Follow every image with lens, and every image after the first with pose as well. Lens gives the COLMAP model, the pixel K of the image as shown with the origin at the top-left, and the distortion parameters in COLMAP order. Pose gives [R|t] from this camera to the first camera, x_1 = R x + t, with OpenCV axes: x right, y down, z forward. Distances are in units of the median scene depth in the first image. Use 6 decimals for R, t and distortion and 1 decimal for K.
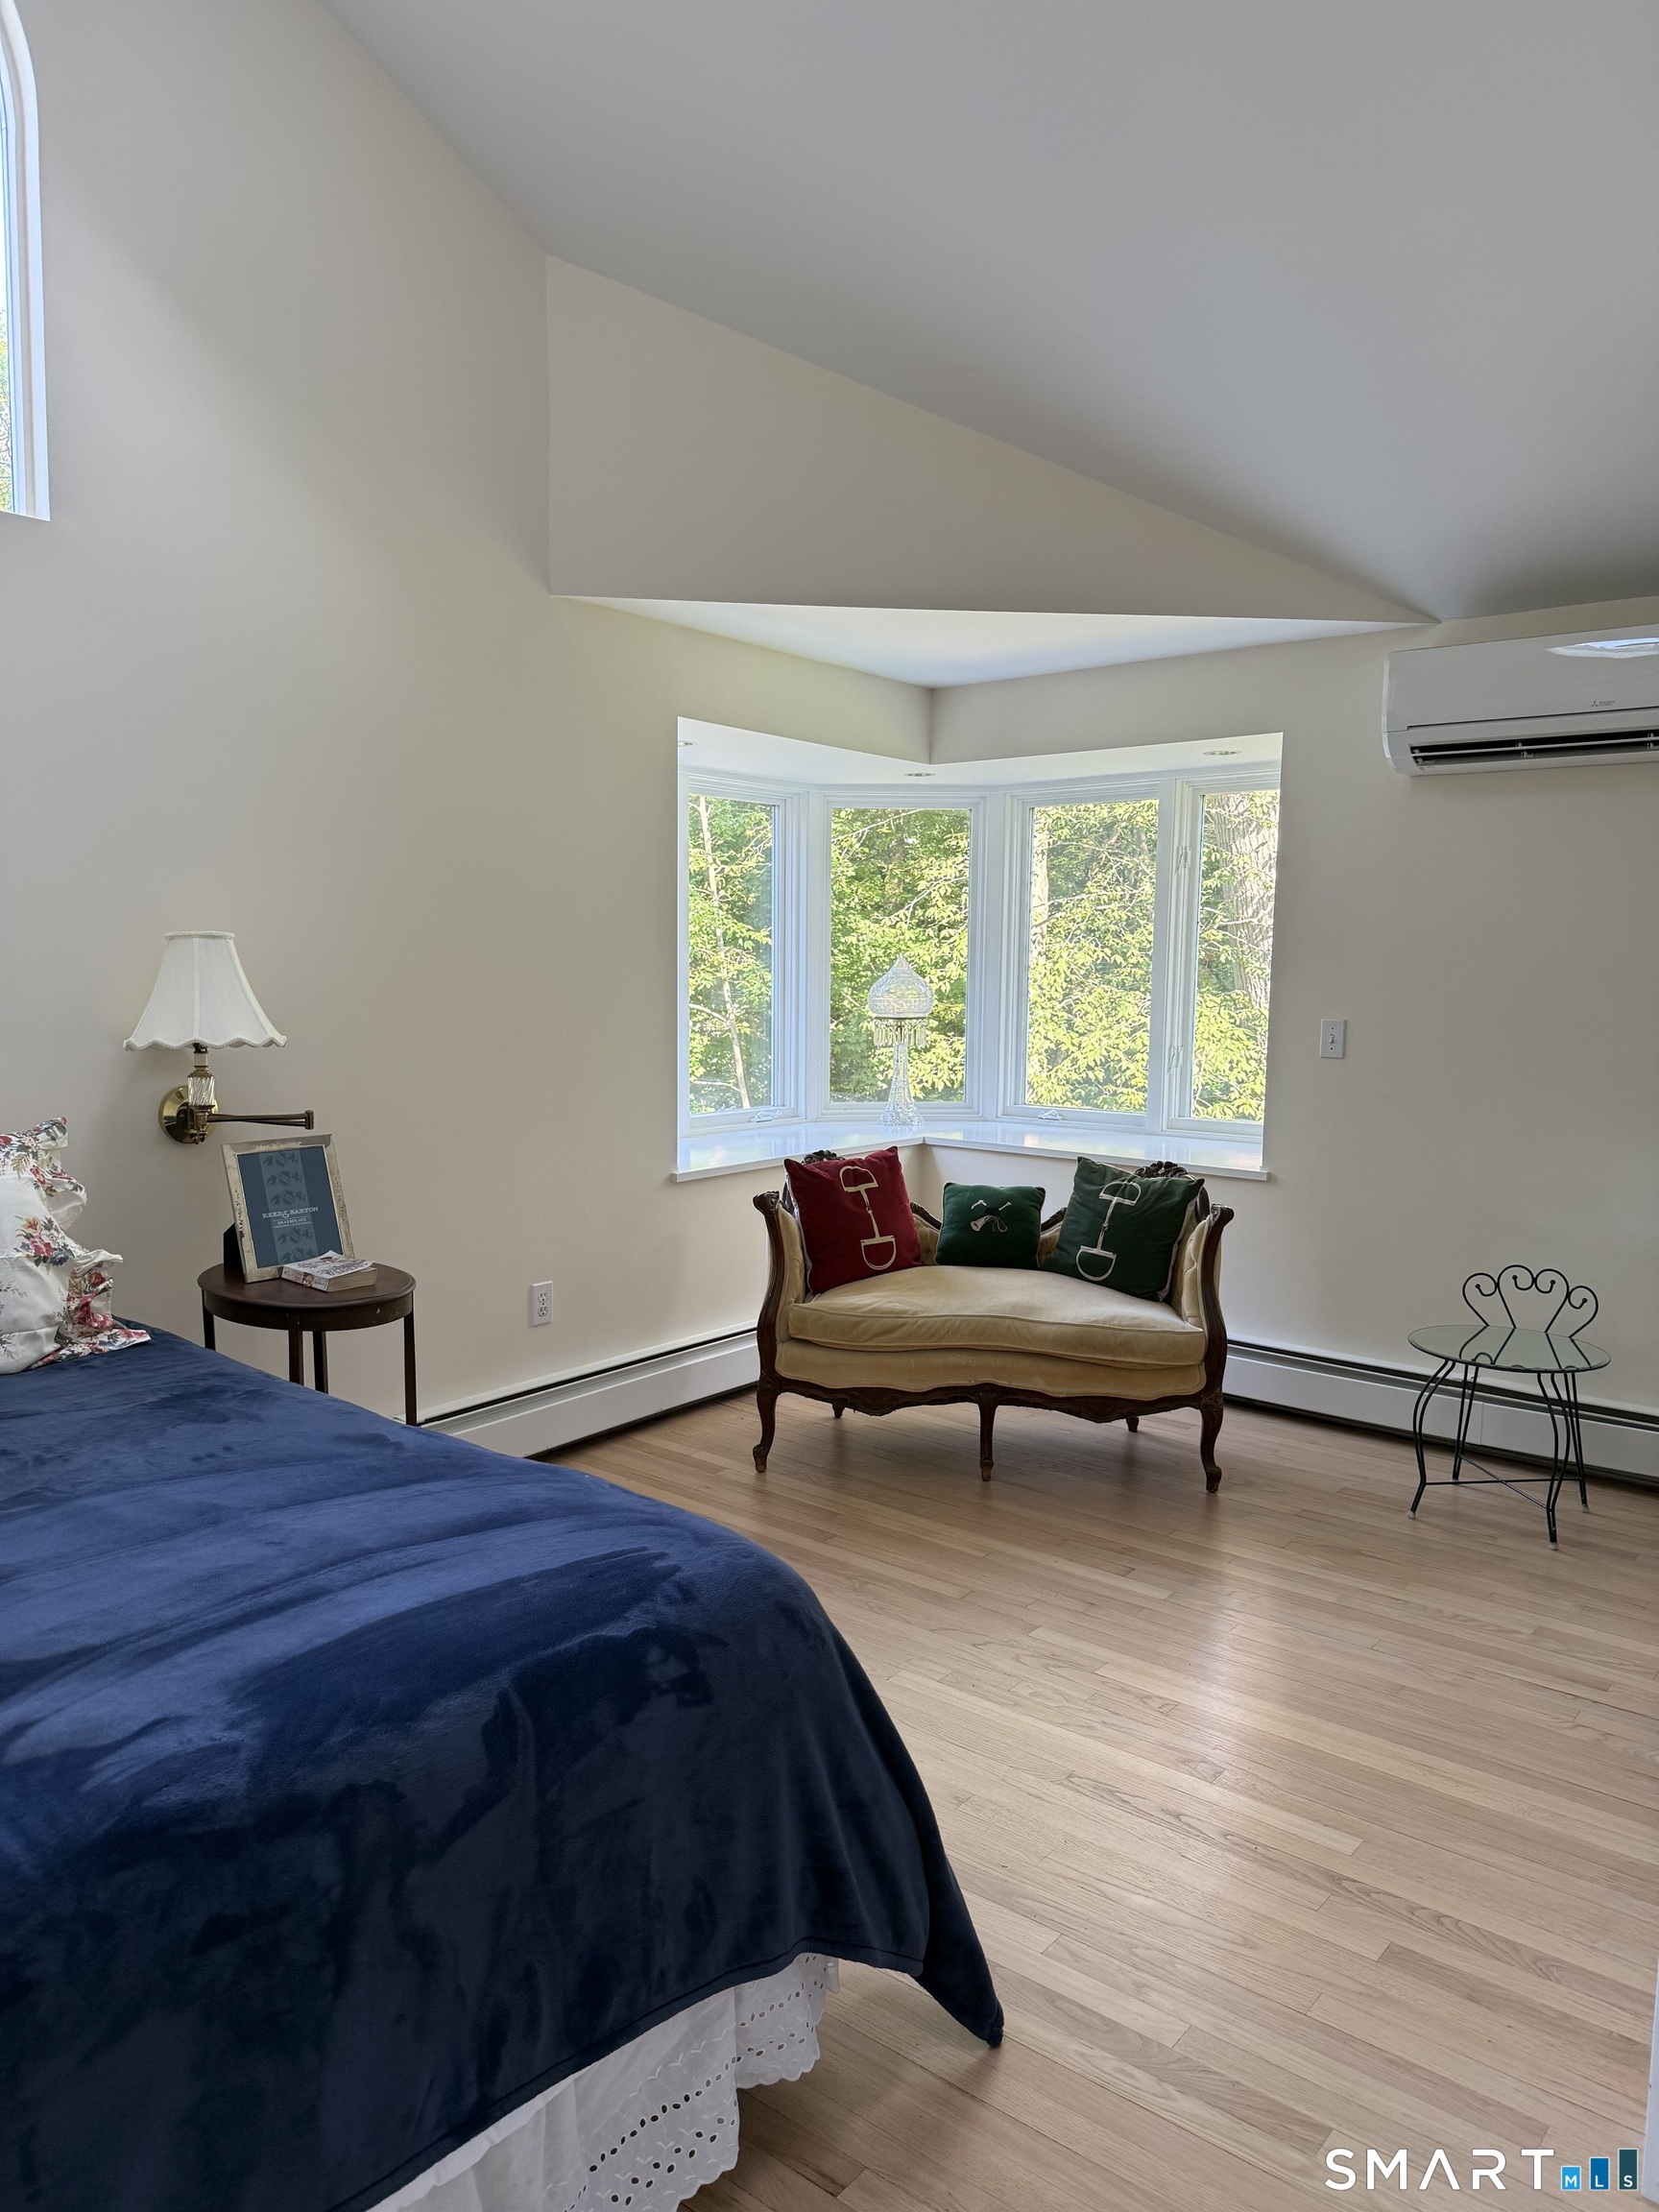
lens RADIAL K [[1563.3, 0, 839.2], [0, 1563.3, 1119.1], [0, 0, 1]] dist [0.059548, -0.077850]
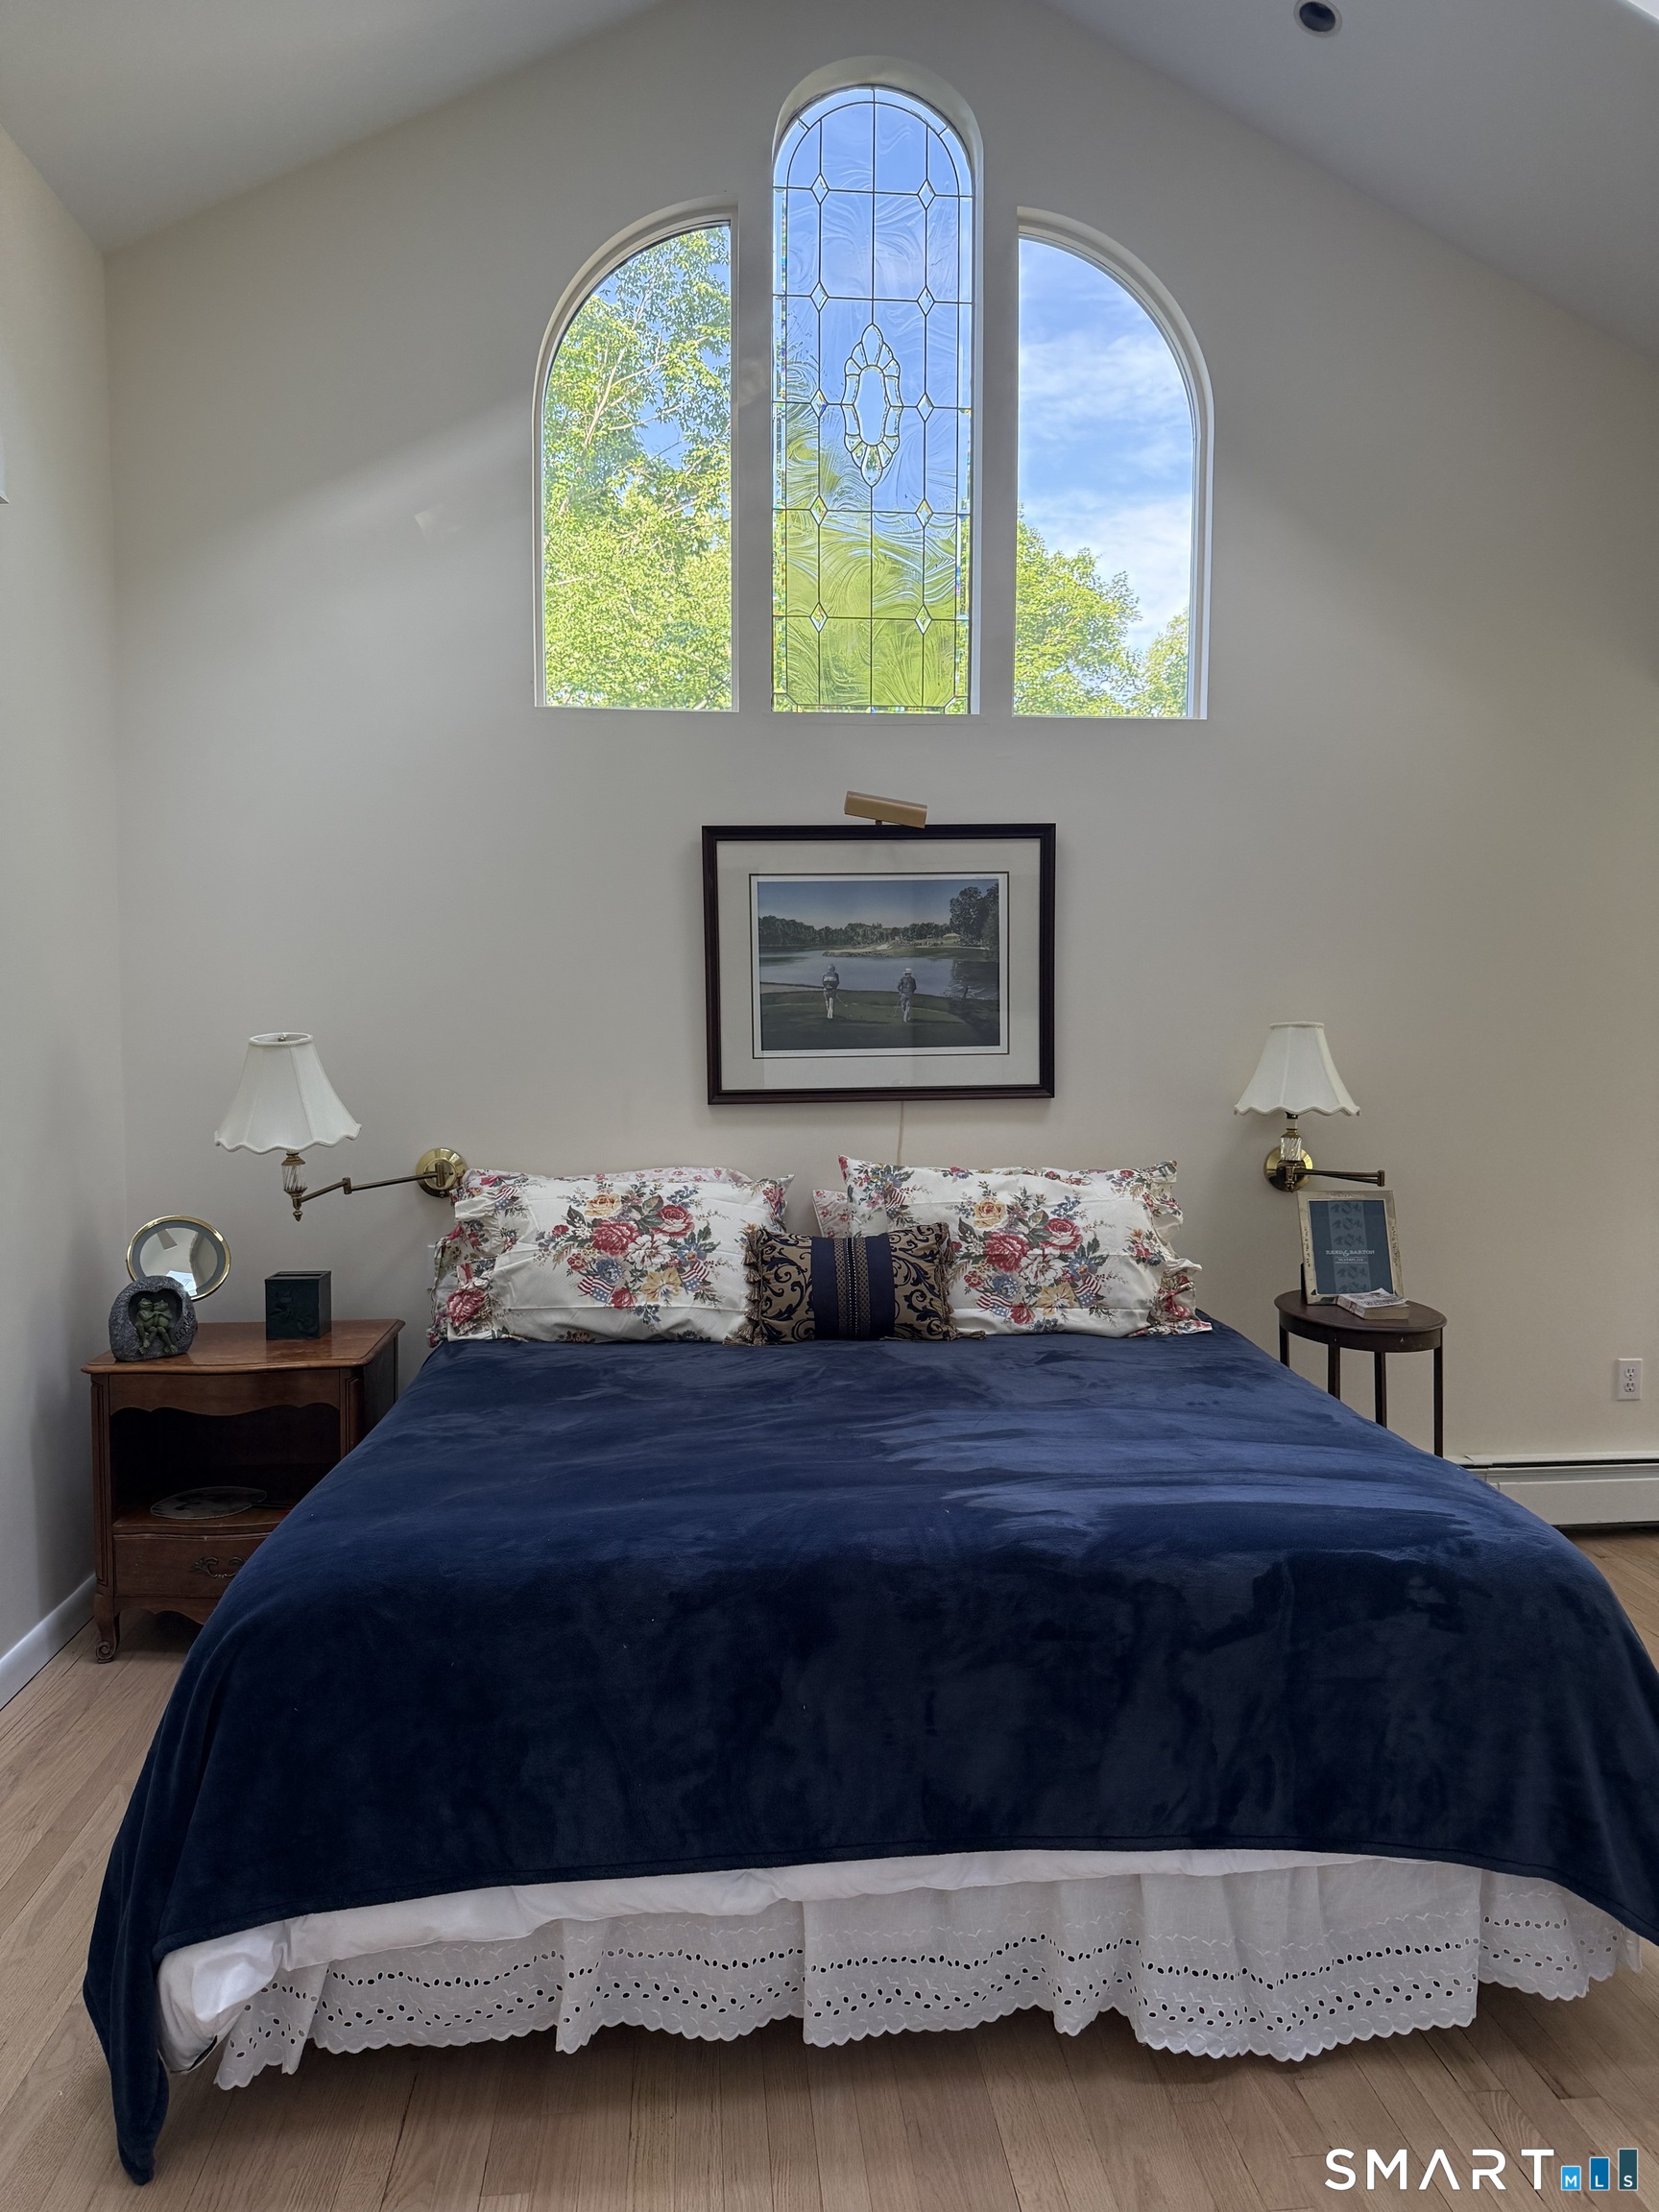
lens RADIAL K [[1563.3, 0, 854.4], [0, 1563.3, 1112.1], [0, 0, 1]] dist [0.059548, -0.077850]
pose [[0.705769, 0.025713, -0.707976, 0.234125], [-0.070132, 0.996968, -0.033705, 0.019620], [0.704962, 0.073440, 0.705432, -0.126474]]
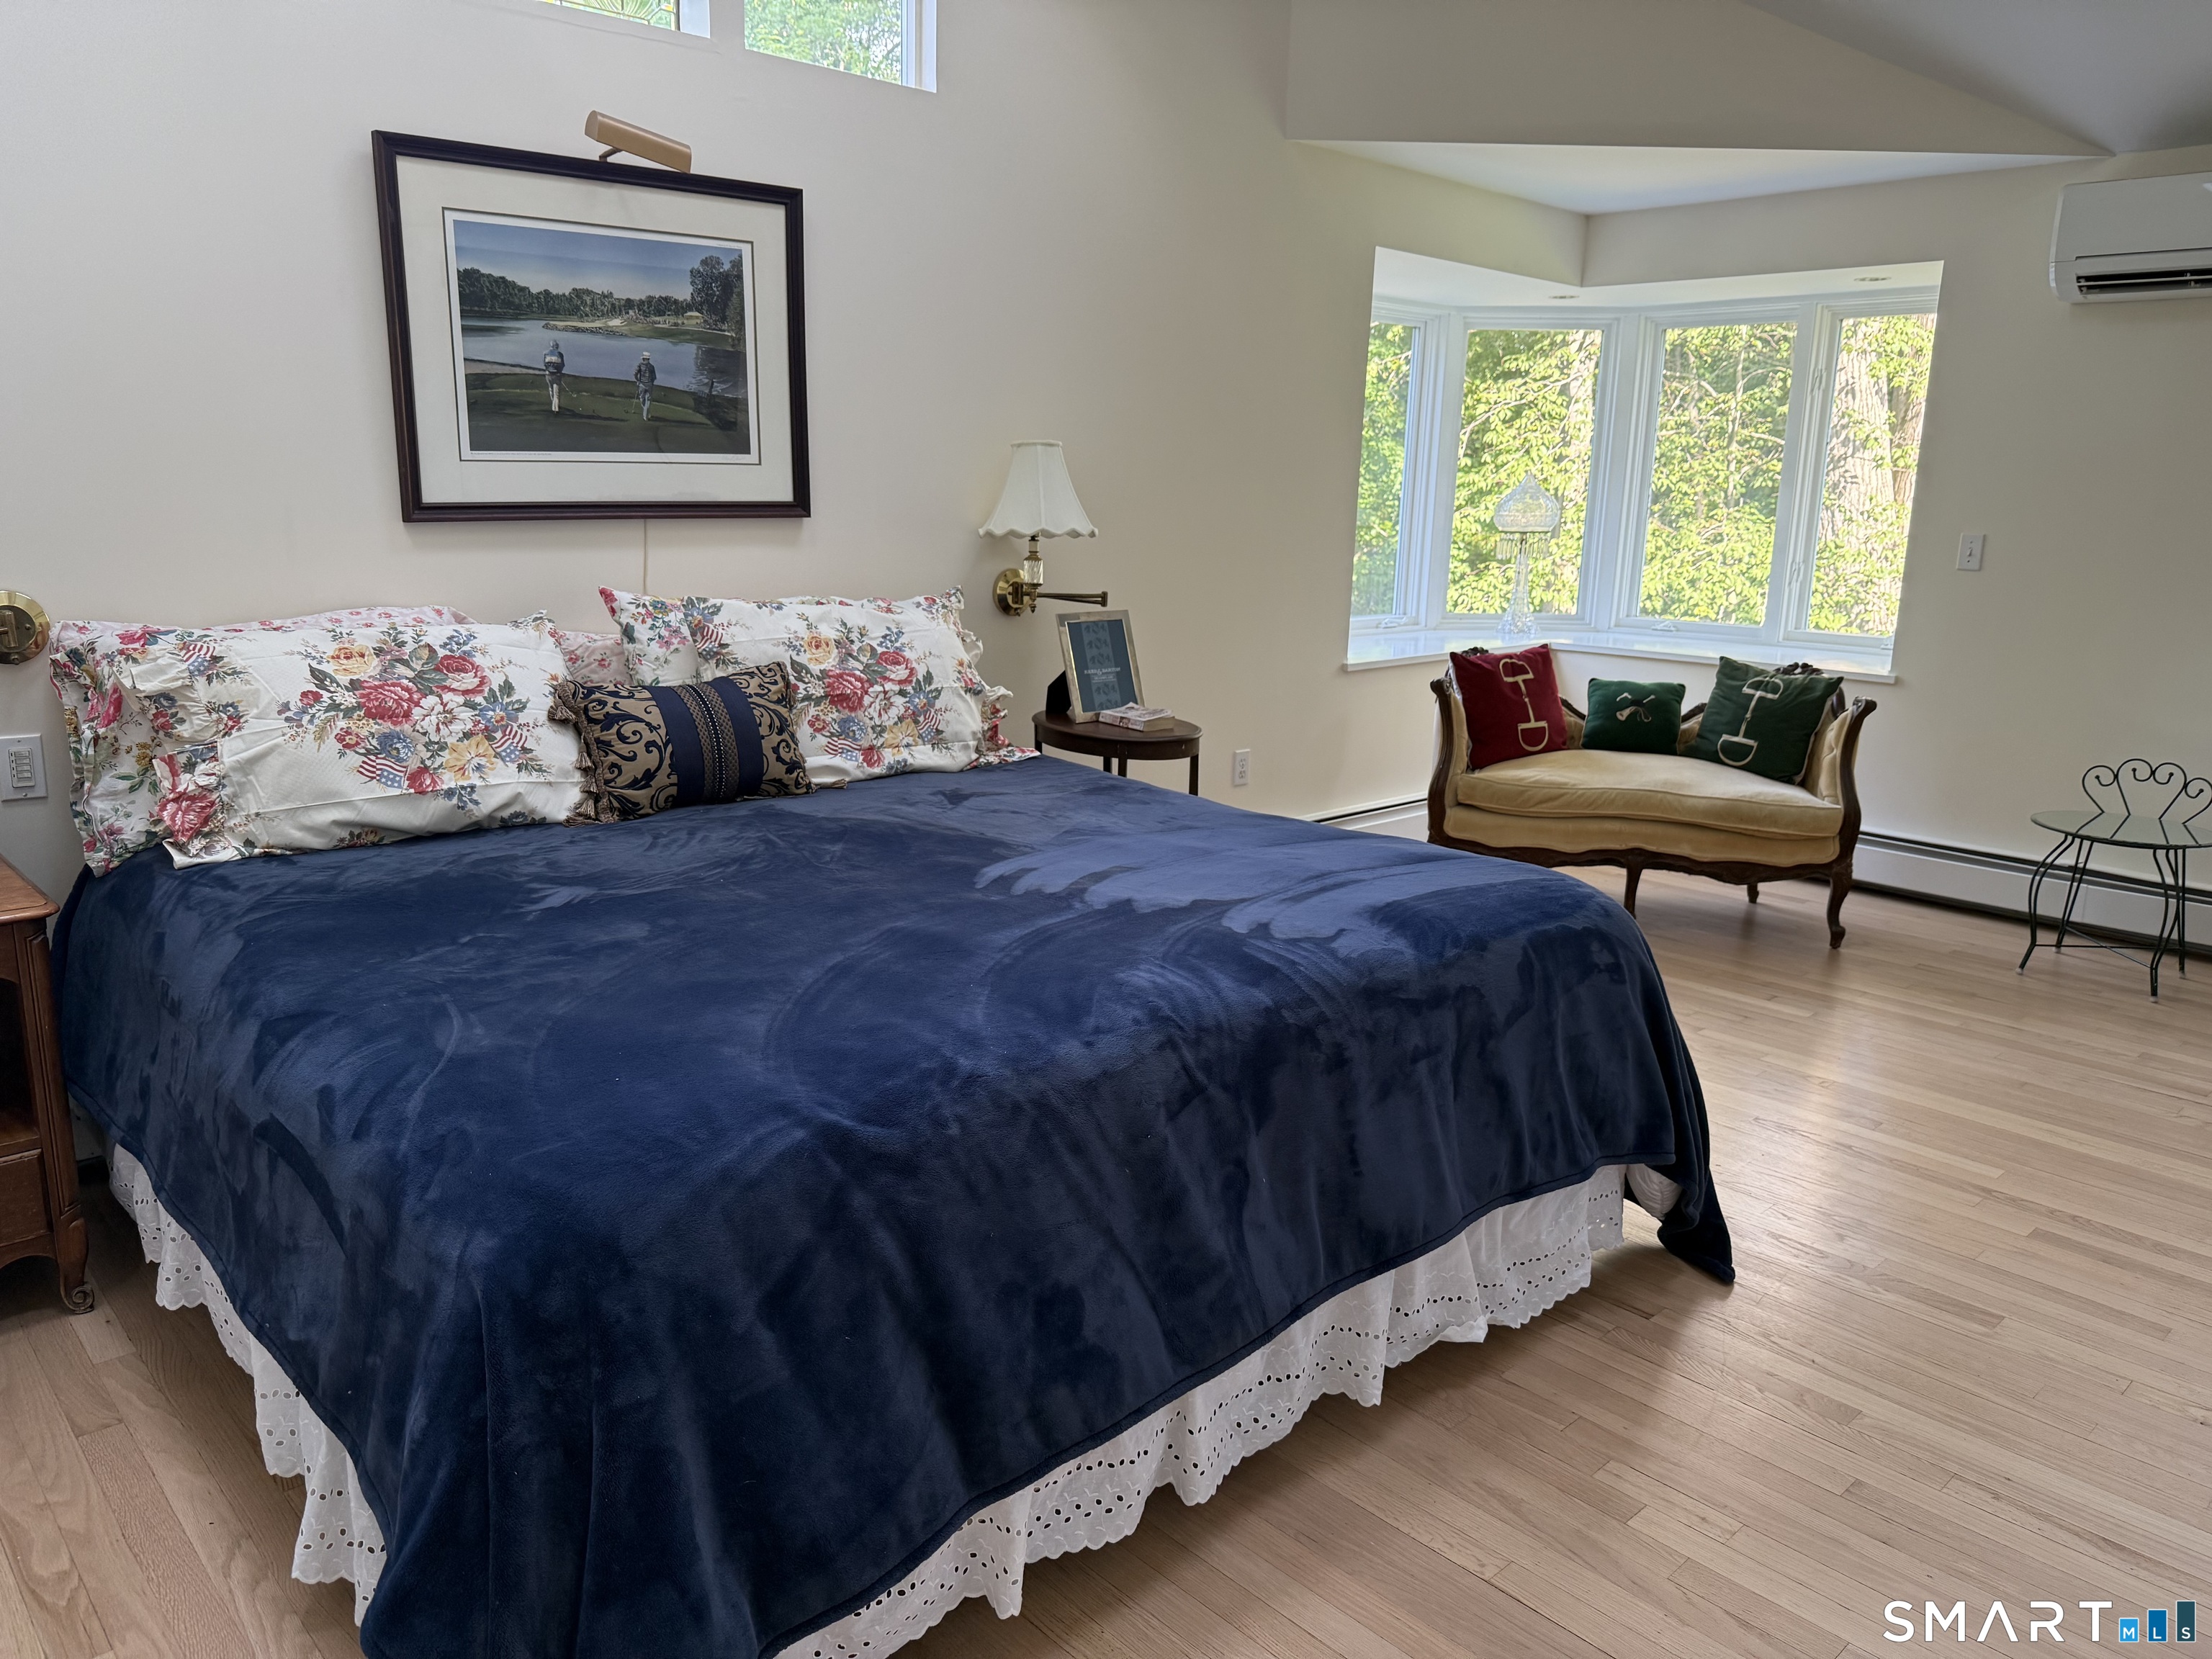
lens RADIAL K [[1587.9, 0, 1144.1], [0, 1587.9, 830.0], [0, 0, 1]] dist [0.037599, -0.035301]
pose [[0.993151, 0.039177, -0.110072, -0.172893], [-0.026886, 0.993456, 0.111005, 0.044779], [0.113700, -0.107285, 0.987705, -0.247790]]
